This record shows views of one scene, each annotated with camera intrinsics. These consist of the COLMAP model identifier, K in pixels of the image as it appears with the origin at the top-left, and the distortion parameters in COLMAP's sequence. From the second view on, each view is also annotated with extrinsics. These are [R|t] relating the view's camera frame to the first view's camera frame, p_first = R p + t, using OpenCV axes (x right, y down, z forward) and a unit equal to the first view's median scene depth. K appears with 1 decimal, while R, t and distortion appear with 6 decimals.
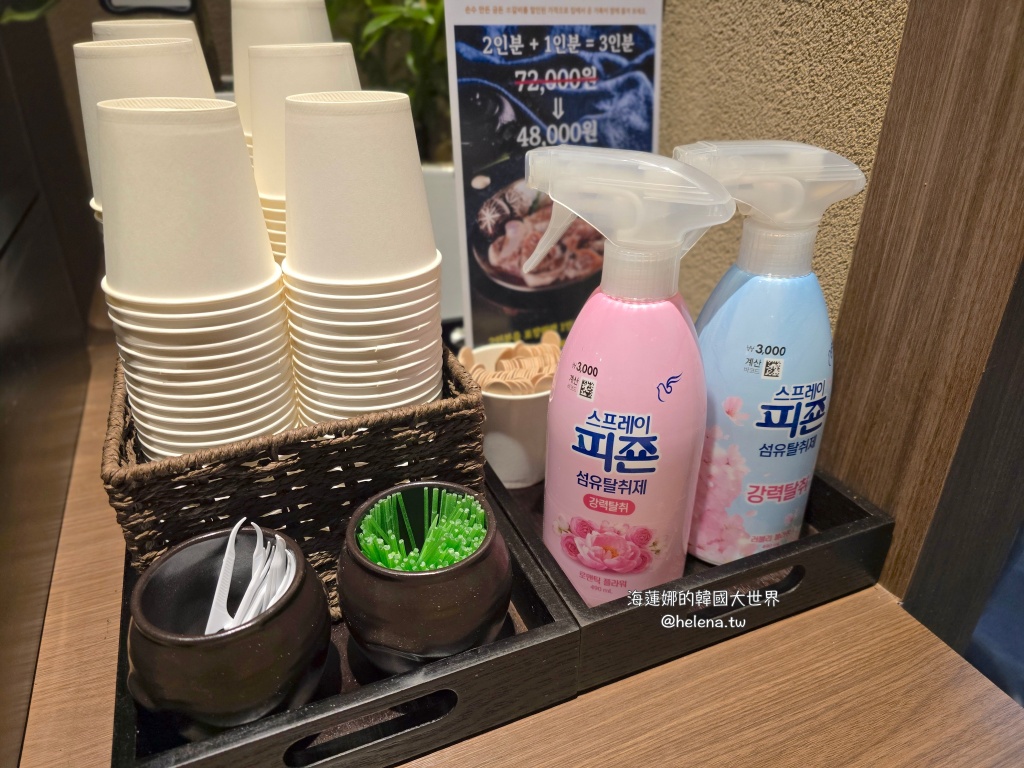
lens RADIAL K [[702.0, 0, 518.1], [0, 702.0, 384.9], [0, 0, 1]] dist [0.009545, -0.023974]
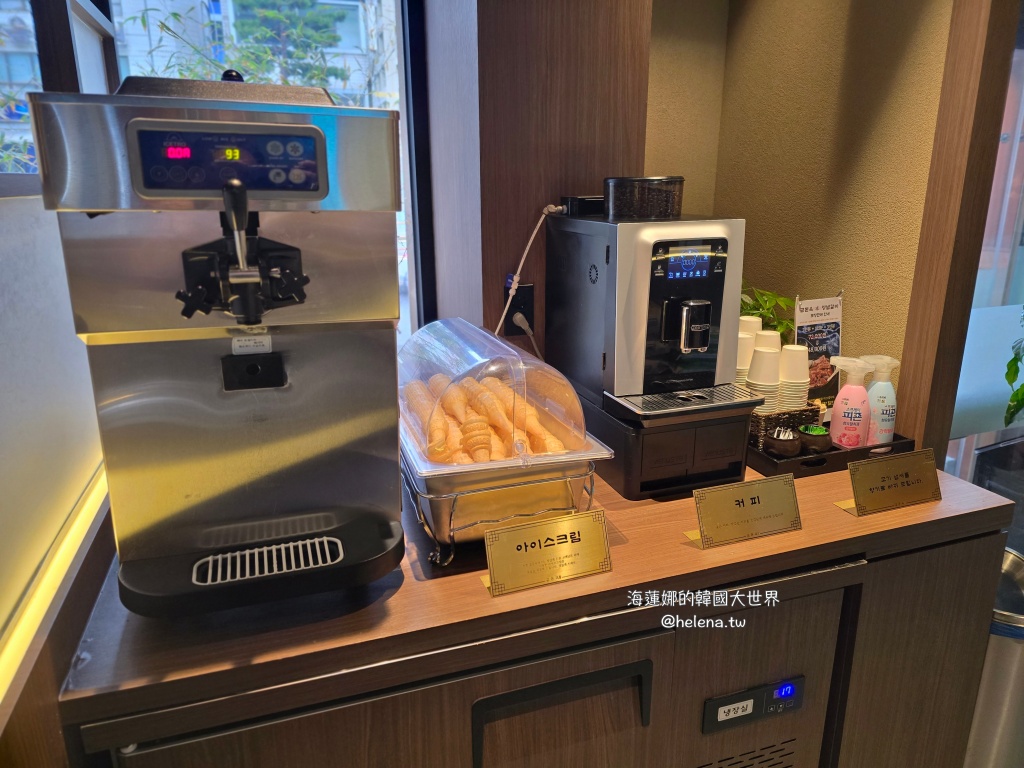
lens RADIAL K [[702.0, 0, 507.1], [0, 702.0, 384.3], [0, 0, 1]] dist [0.009545, -0.023974]
pose [[0.997357, 0.010341, -0.071919, -1.772018], [-0.025381, 0.977050, -0.211495, 0.901592], [0.068081, 0.212761, 0.974730, -3.695900]]
